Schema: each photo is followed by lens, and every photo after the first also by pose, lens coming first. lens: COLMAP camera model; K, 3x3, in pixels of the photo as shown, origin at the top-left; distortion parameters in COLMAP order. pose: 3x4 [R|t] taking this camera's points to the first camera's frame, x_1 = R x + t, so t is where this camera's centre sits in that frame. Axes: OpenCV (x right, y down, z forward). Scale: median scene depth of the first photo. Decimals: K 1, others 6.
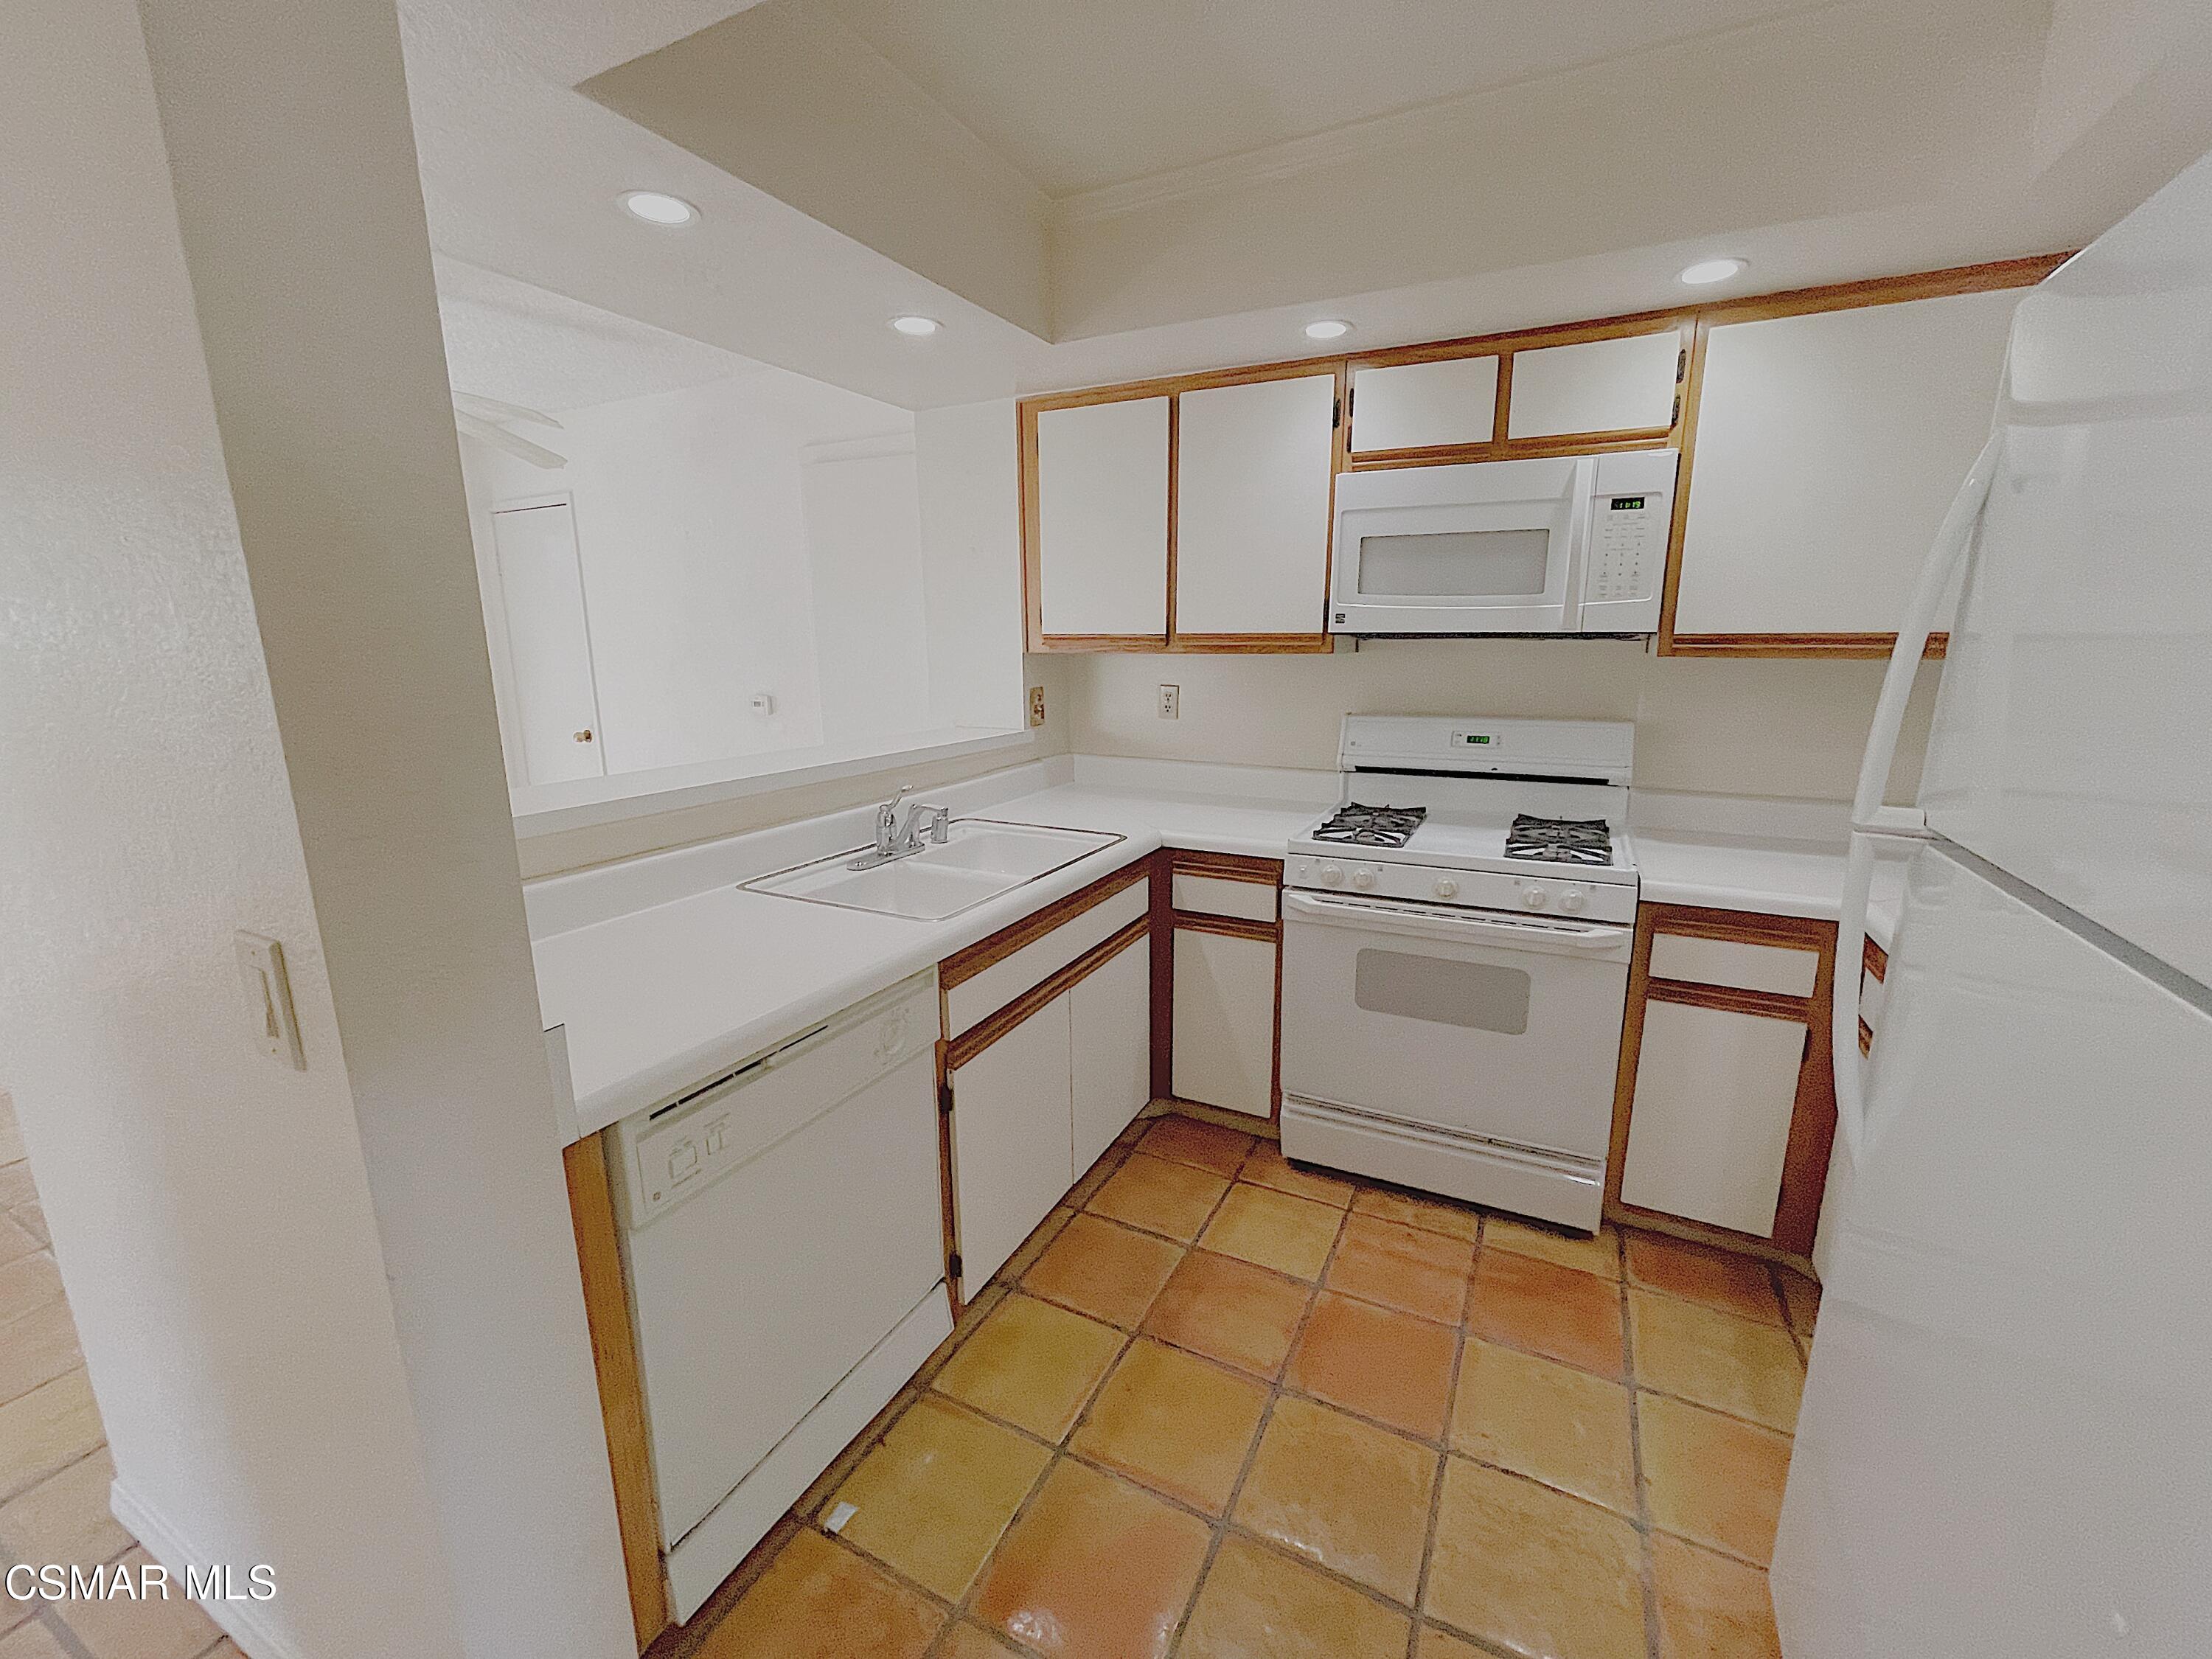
lens RADIAL K [[891.2, 0, 1125.5], [0, 891.2, 812.9], [0, 0, 1]] dist [-0.000694, -0.000159]
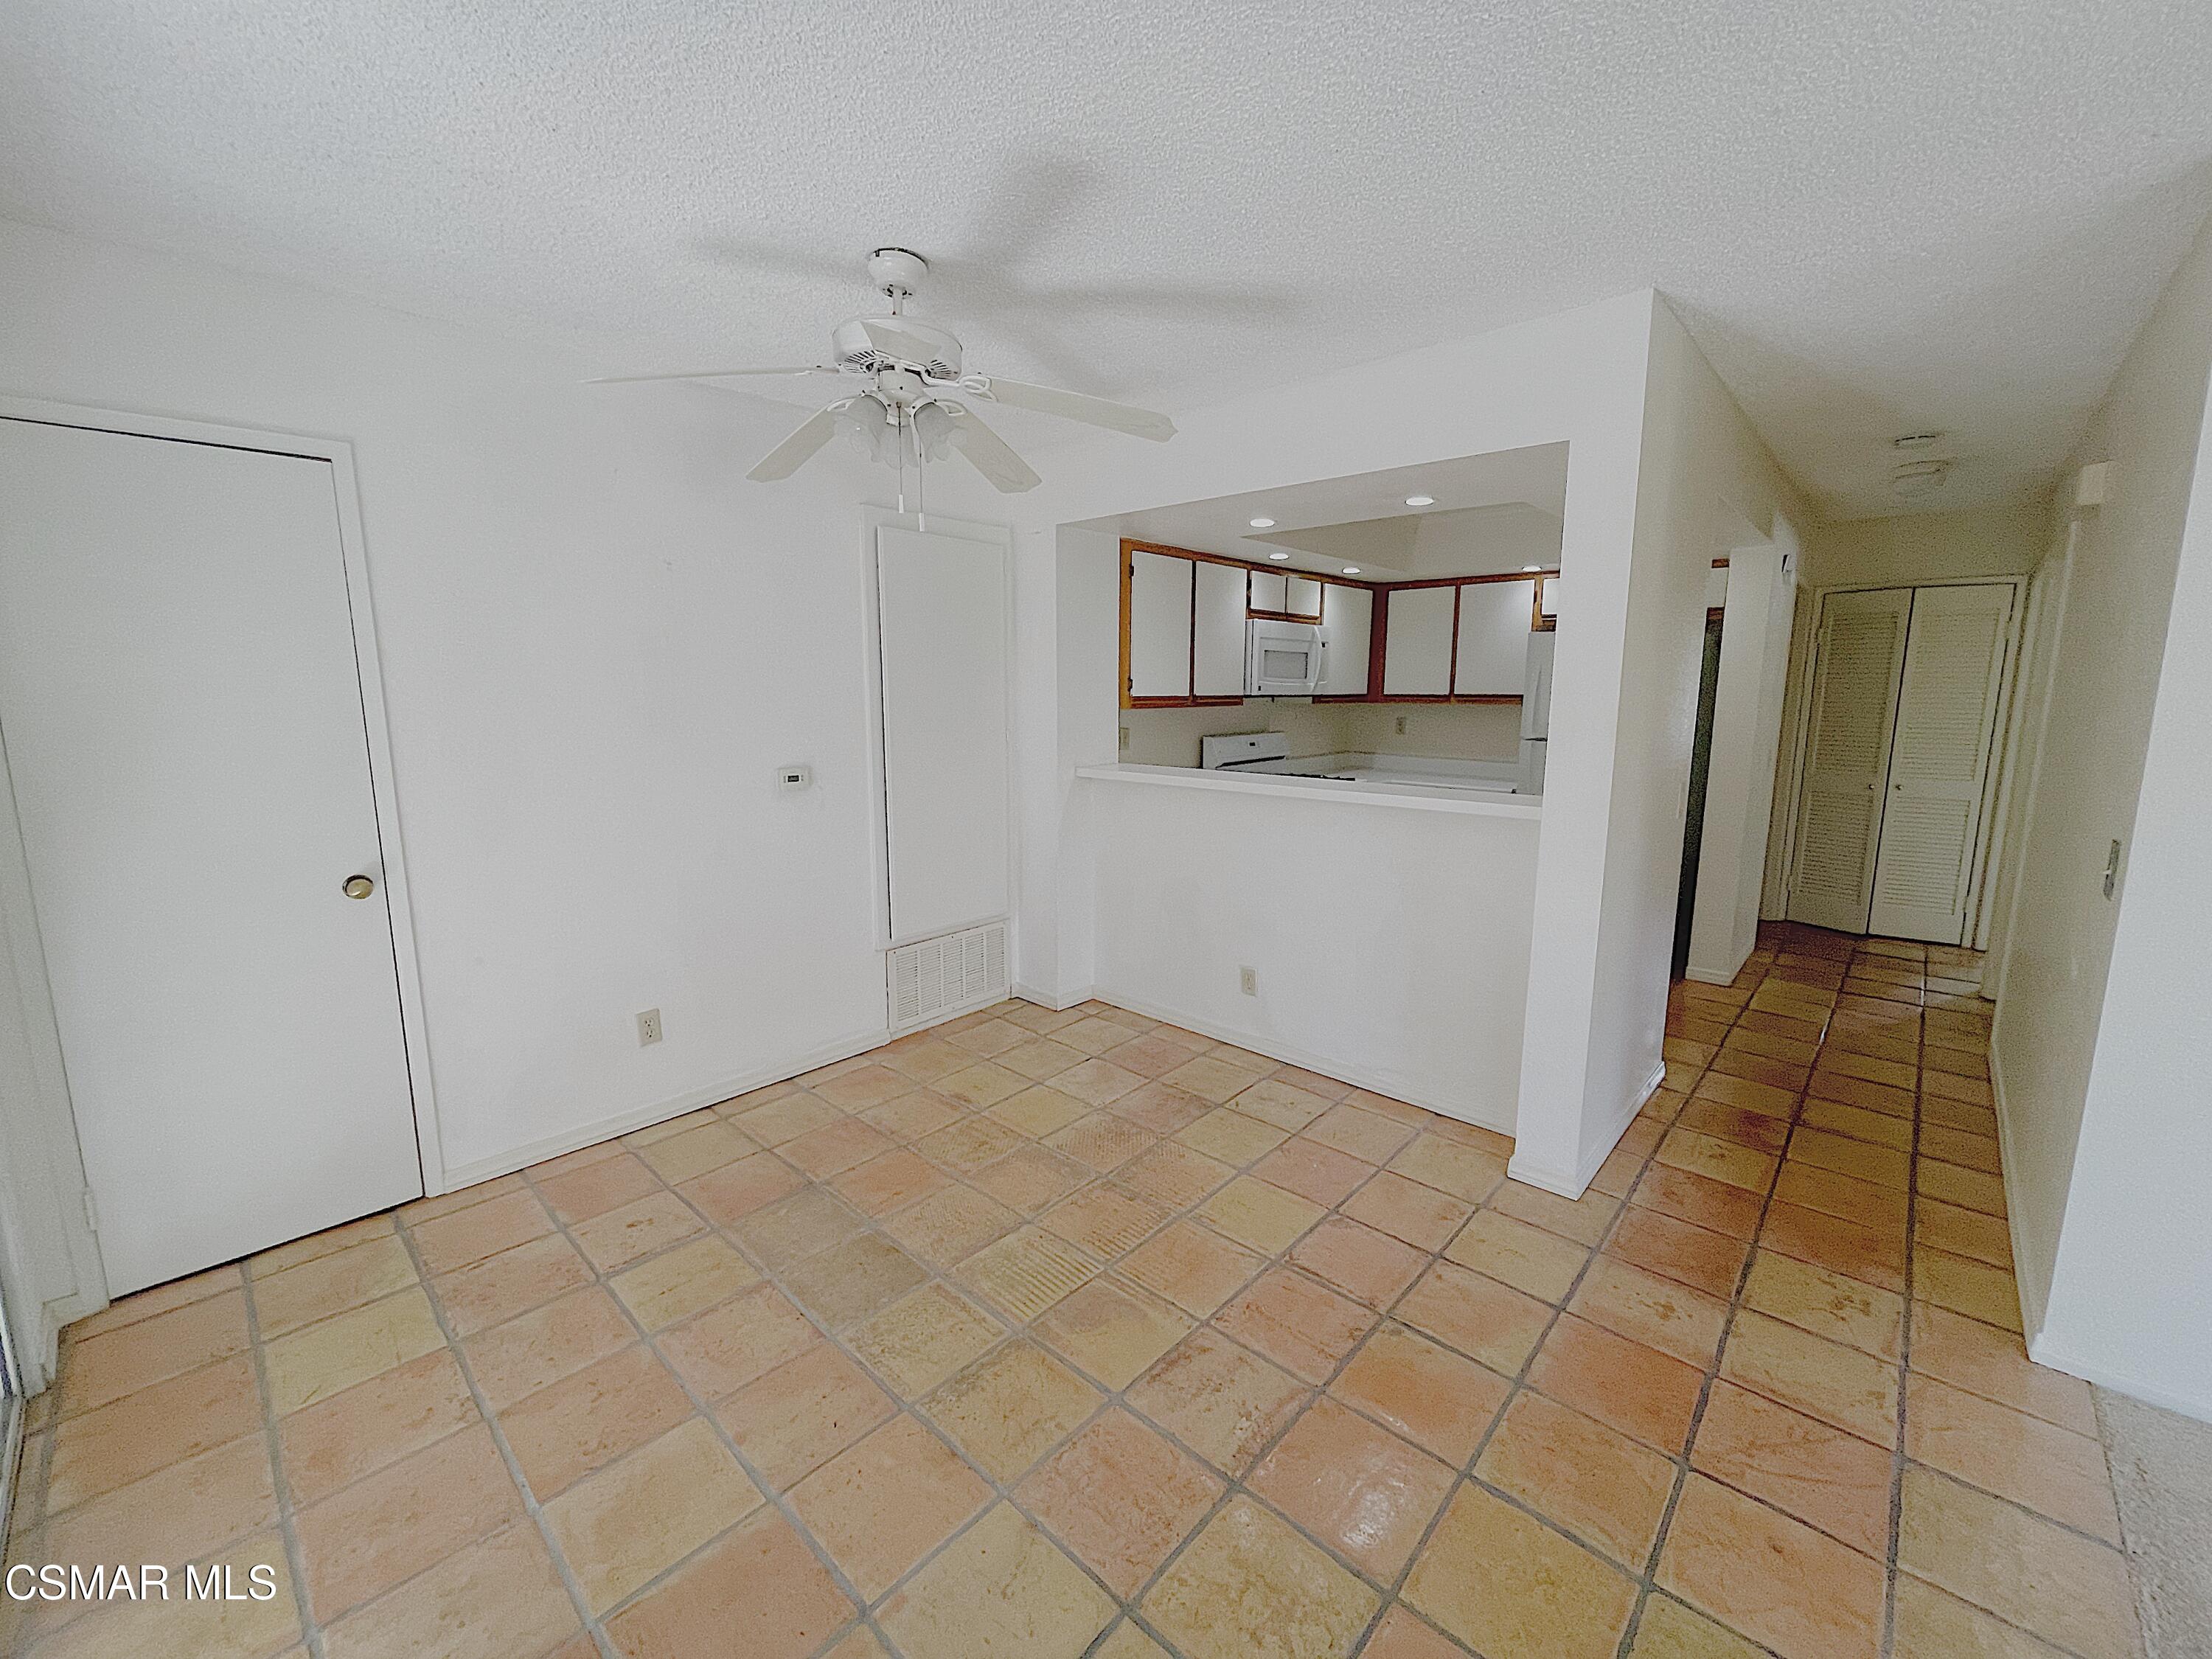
lens RADIAL K [[864.3, 0, 1113.2], [0, 864.3, 823.2], [0, 0, 1]] dist [-0.000796, -0.000134]
pose [[0.297290, -0.140750, 0.944356, -1.682492], [0.198854, 0.976513, 0.082942, -0.138771], [-0.933850, 0.163132, 0.318296, 0.696445]]
